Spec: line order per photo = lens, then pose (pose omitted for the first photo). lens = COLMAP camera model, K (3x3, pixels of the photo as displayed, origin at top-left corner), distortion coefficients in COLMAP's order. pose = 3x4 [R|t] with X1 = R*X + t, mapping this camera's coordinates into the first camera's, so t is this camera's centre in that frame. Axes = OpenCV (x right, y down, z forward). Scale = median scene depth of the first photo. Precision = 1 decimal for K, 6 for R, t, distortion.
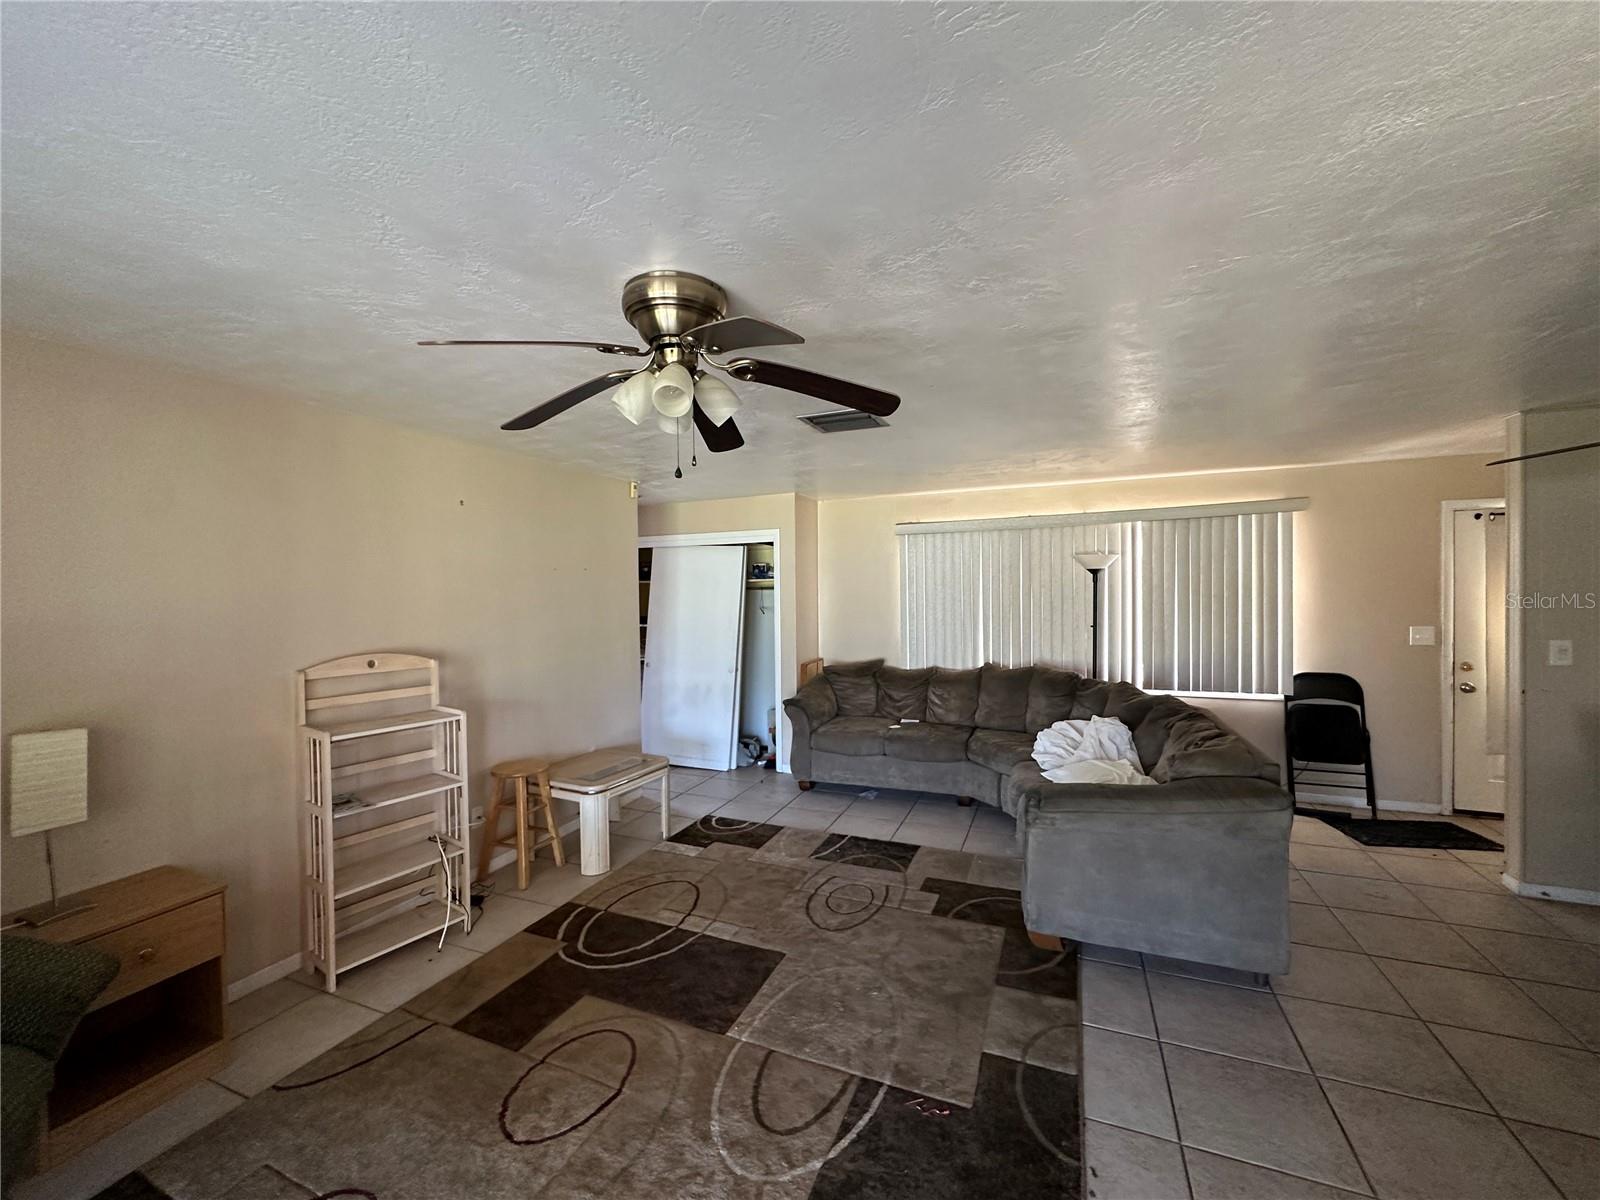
lens RADIAL K [[637.7, 0, 800.1], [0, 637.7, 599.7], [0, 0, 1]] dist [-0.004497, 0.001786]
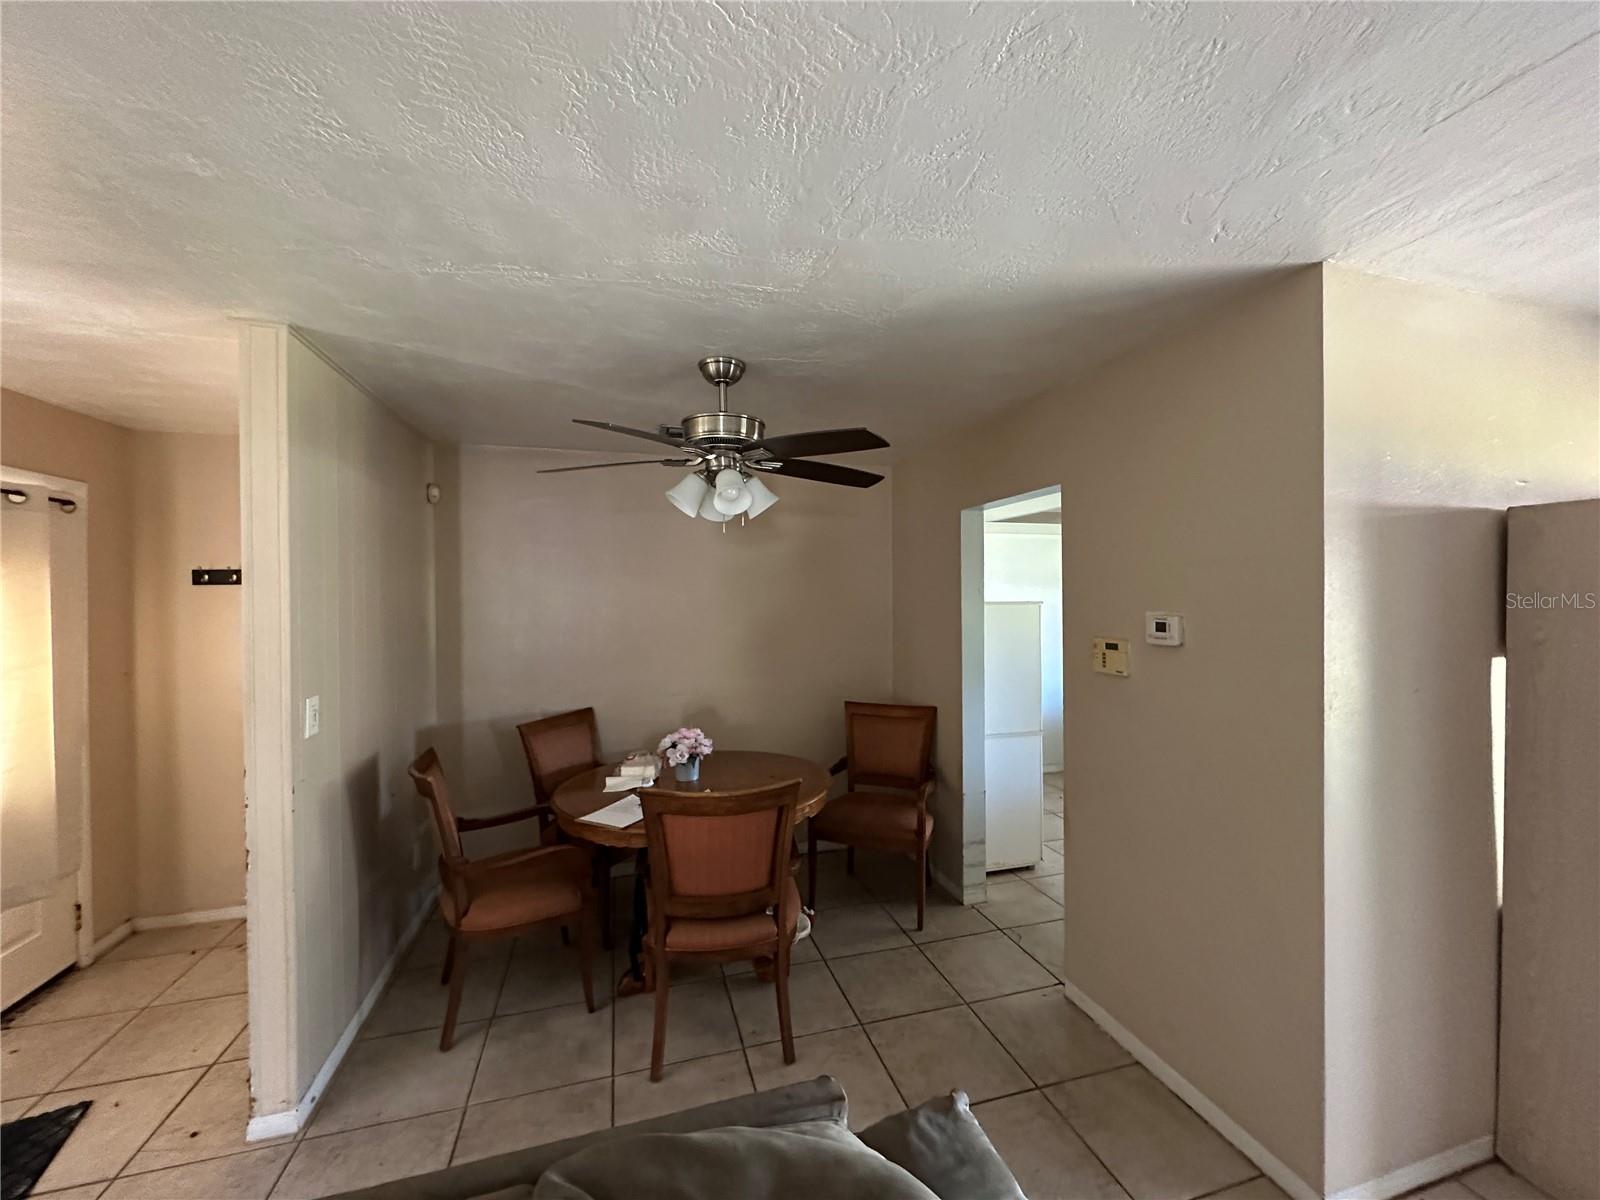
lens RADIAL K [[637.7, 0, 800.0], [0, 637.7, 600.6], [0, 0, 1]] dist [-0.004497, 0.001786]
pose [[-0.621901, 0.014071, 0.782969, 0.281010], [0.030641, 0.999510, 0.006375, -0.018541], [-0.782496, 0.027955, -0.622028, 0.769803]]
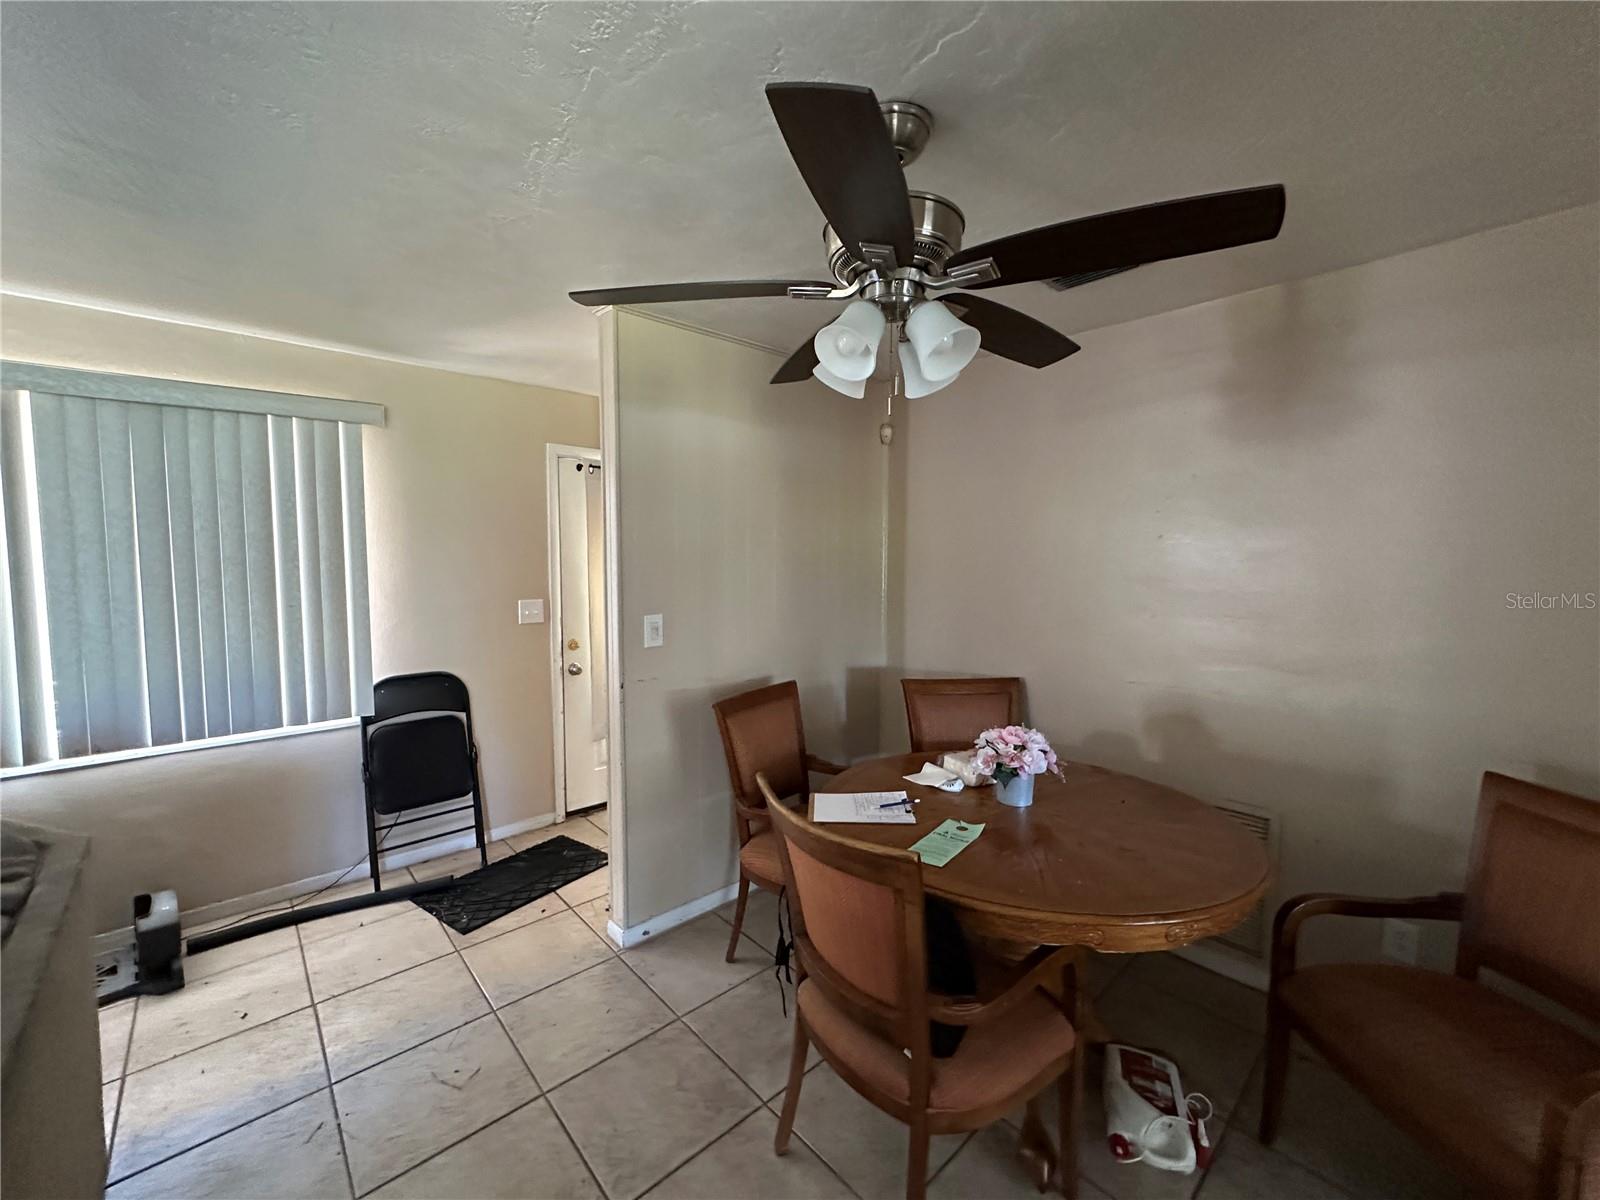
lens RADIAL K [[637.7, 0, 799.3], [0, 637.7, 602.7], [0, 0, 1]] dist [-0.004497, 0.001786]
pose [[0.423903, -0.049685, 0.904344, 0.423675], [0.004637, 0.998600, 0.052690, 0.005619], [-0.905696, -0.018142, 0.423540, 0.379957]]
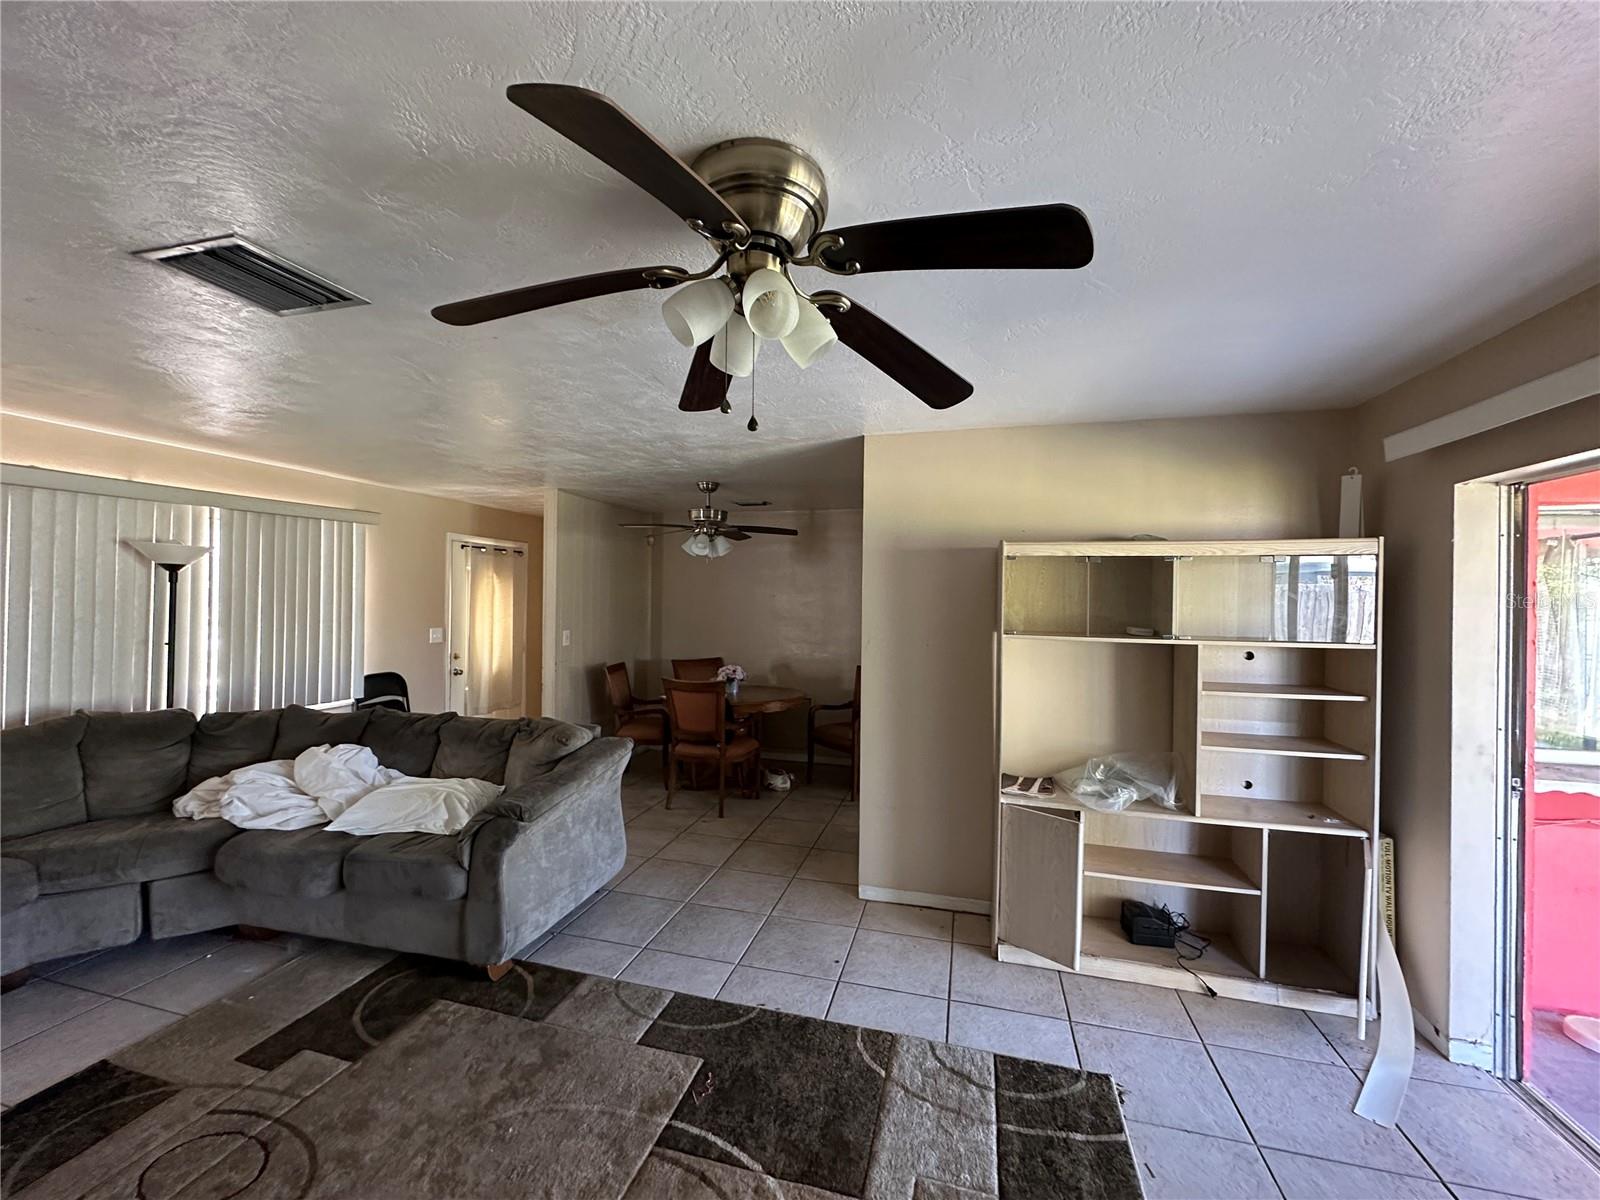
lens RADIAL K [[637.7, 0, 802.3], [0, 637.7, 596.7], [0, 0, 1]] dist [-0.004497, 0.001786]
pose [[-0.134525, 0.019180, 0.990725, -0.412550], [0.005724, 0.999811, -0.018579, 0.007673], [-0.990894, 0.003172, -0.134610, 0.465928]]
